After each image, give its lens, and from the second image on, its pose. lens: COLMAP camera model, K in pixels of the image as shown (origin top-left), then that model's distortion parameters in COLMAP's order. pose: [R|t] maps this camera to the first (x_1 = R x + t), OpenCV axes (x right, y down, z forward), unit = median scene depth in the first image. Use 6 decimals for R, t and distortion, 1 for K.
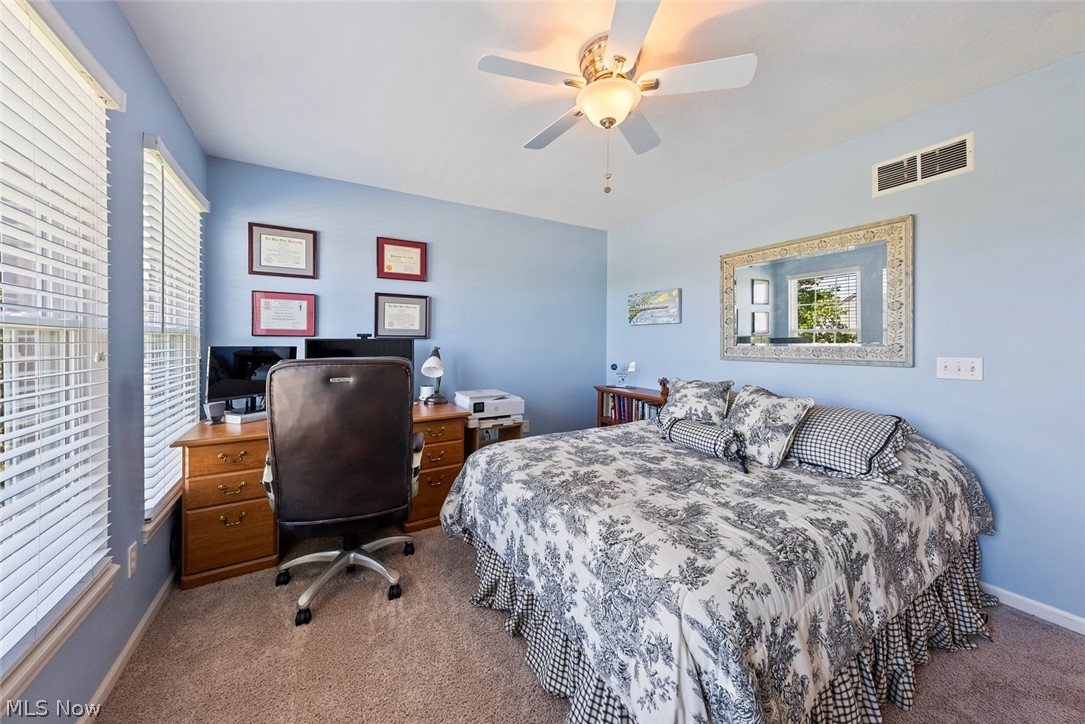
lens RADIAL K [[383.2, 0, 543.4], [0, 383.2, 346.3], [0, 0, 1]] dist [-0.000404, -0.000009]
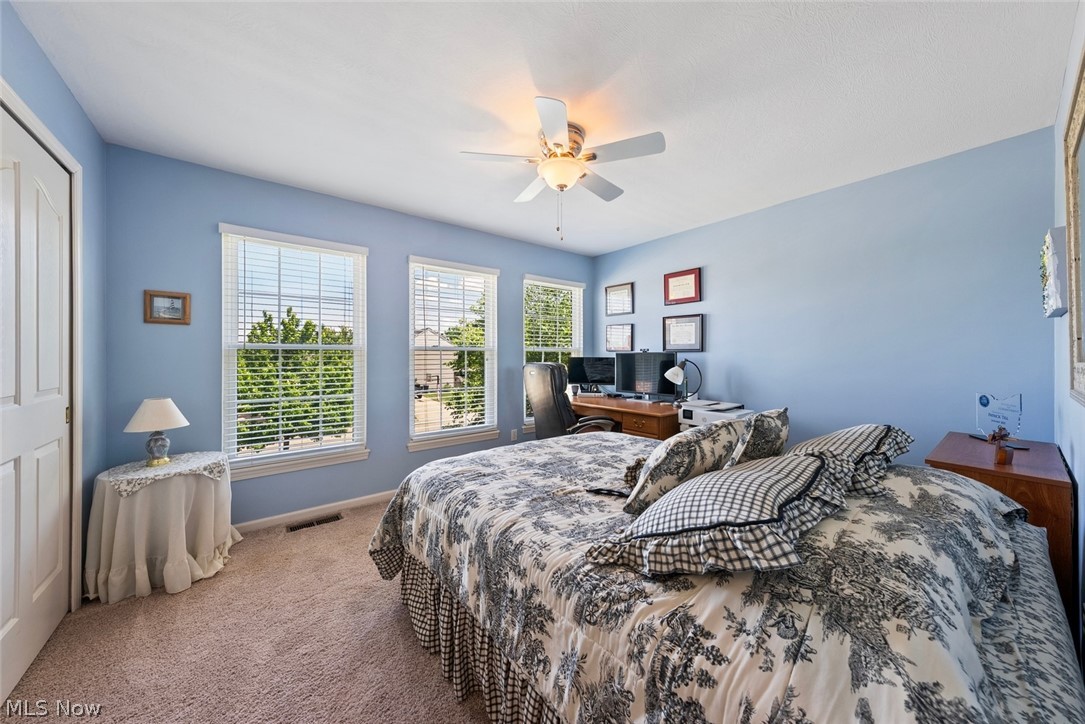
lens RADIAL K [[372.9, 0, 542.5], [0, 372.9, 362.0], [0, 0, 1]] dist [0.000095, 0.000008]
pose [[0.137170, 0.017192, -0.990398, 0.894107], [-0.009853, 0.999824, 0.015991, -0.002937], [0.990499, 0.007565, 0.137315, 0.475859]]
